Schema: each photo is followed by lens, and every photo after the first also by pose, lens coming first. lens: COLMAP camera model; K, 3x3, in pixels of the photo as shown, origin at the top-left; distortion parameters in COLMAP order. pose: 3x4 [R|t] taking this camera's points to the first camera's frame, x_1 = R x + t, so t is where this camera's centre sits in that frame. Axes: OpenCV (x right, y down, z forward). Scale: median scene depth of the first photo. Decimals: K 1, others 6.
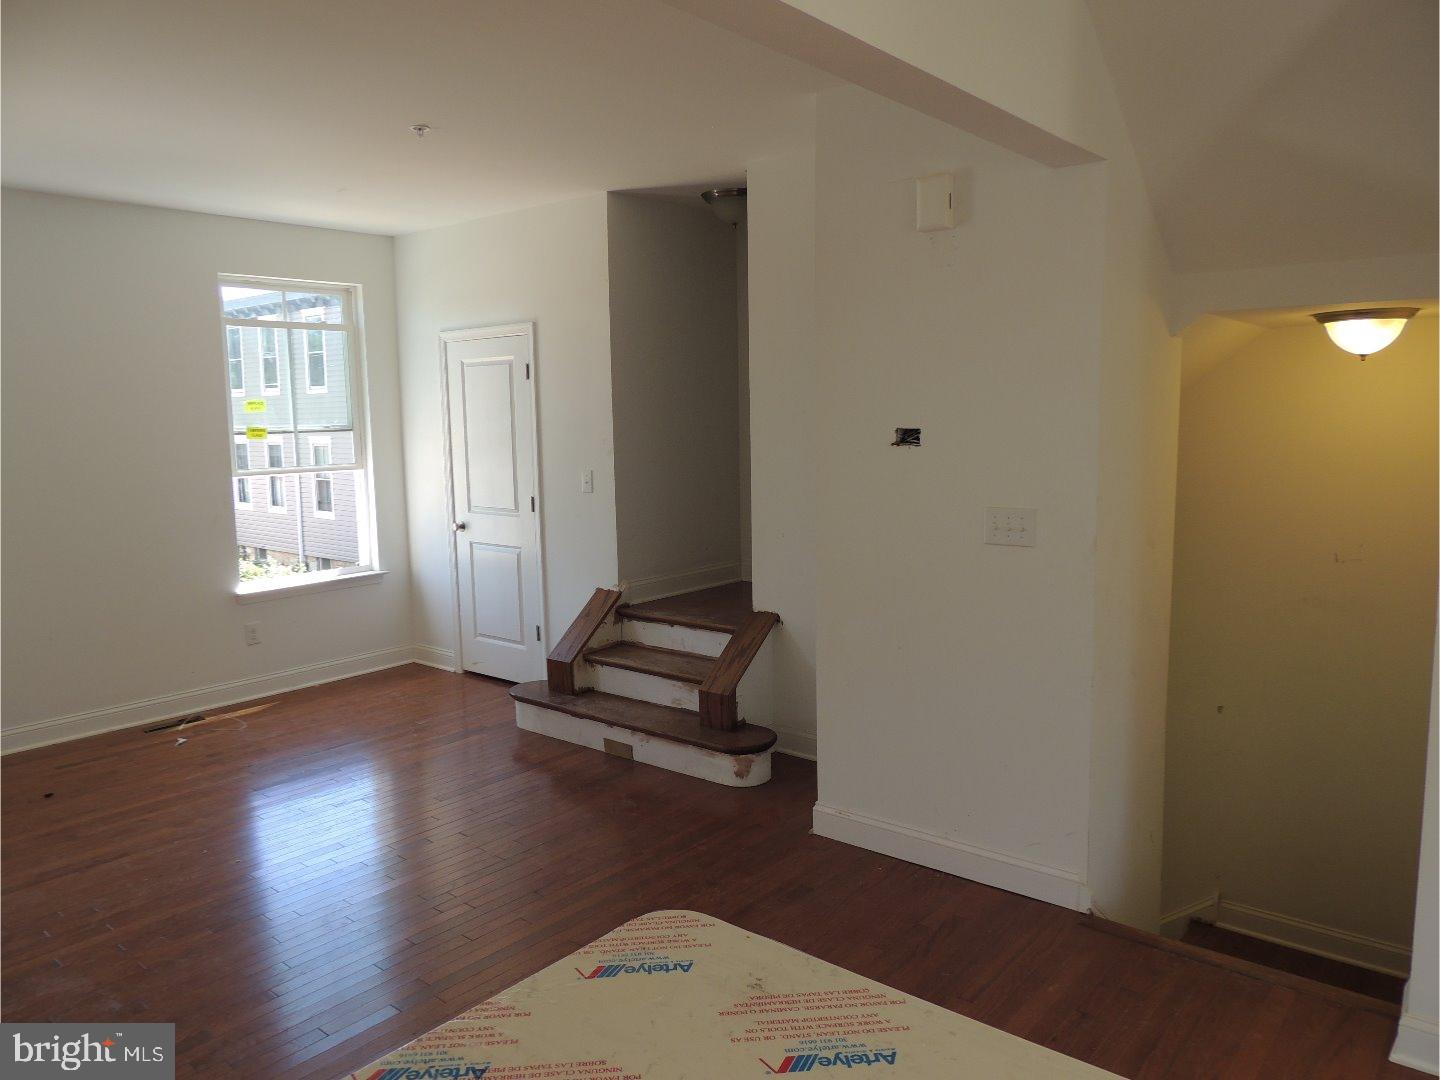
lens RADIAL K [[1025.4, 0, 715.5], [0, 1025.4, 542.6], [0, 0, 1]] dist [-0.010343, -0.002412]
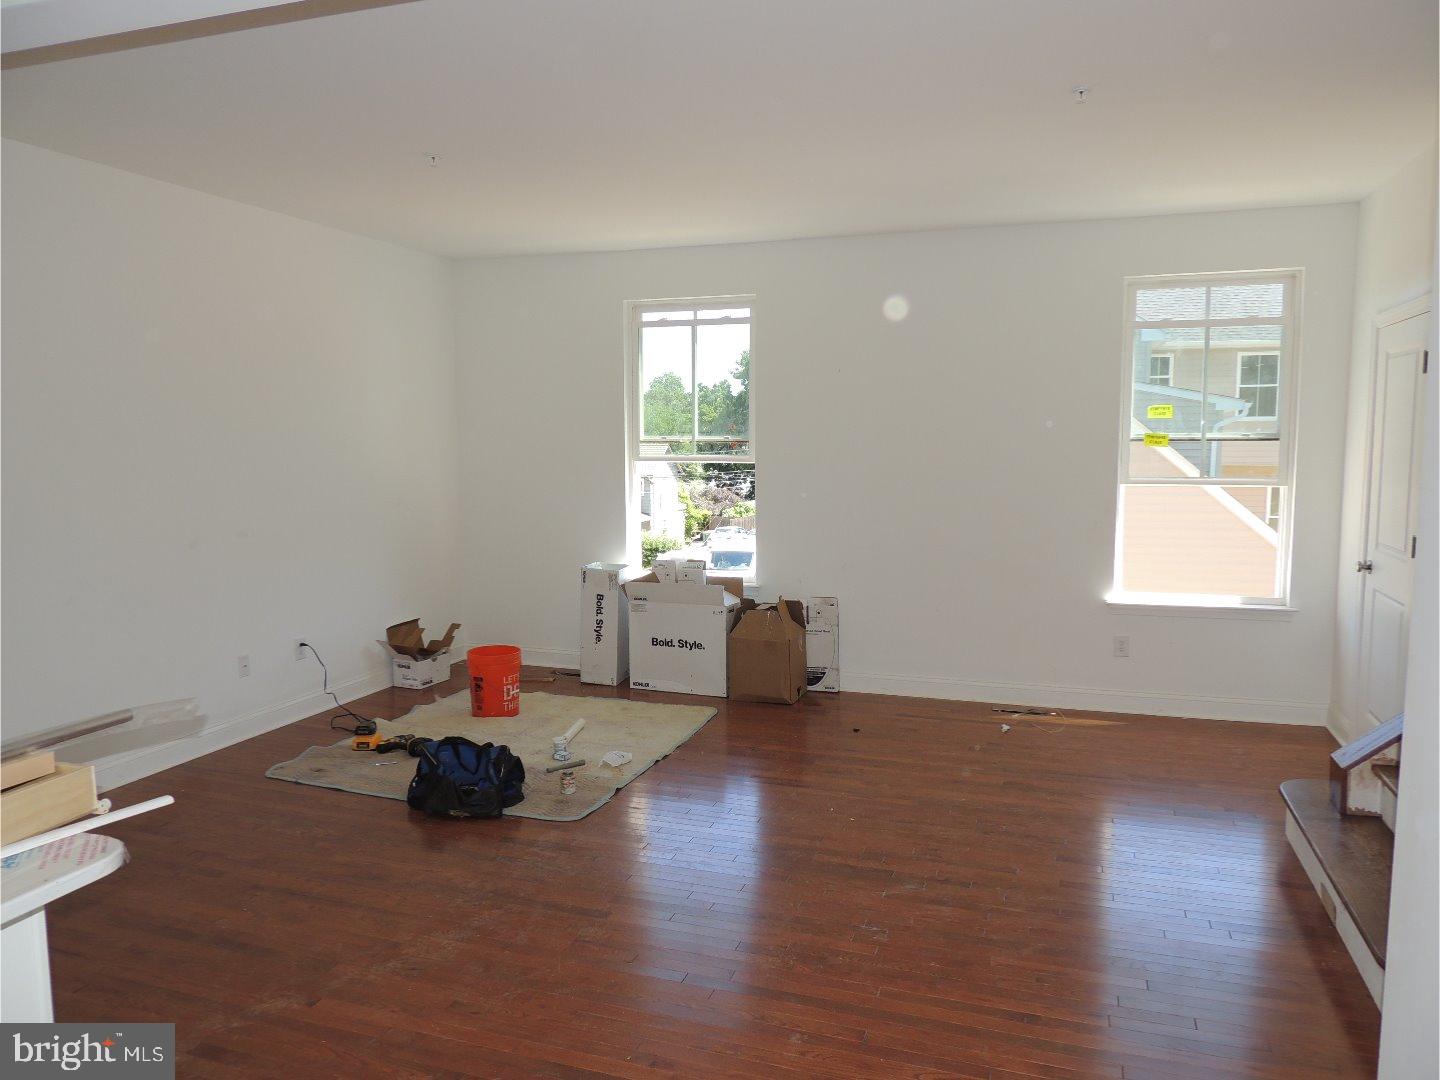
lens RADIAL K [[1025.4, 0, 717.9], [0, 1025.4, 539.8], [0, 0, 1]] dist [-0.010343, -0.002412]
pose [[0.358693, 0.107676, -0.927225, 0.300779], [-0.116782, 0.990697, 0.069870, -0.033990], [0.926122, 0.083221, 0.367930, 0.278556]]
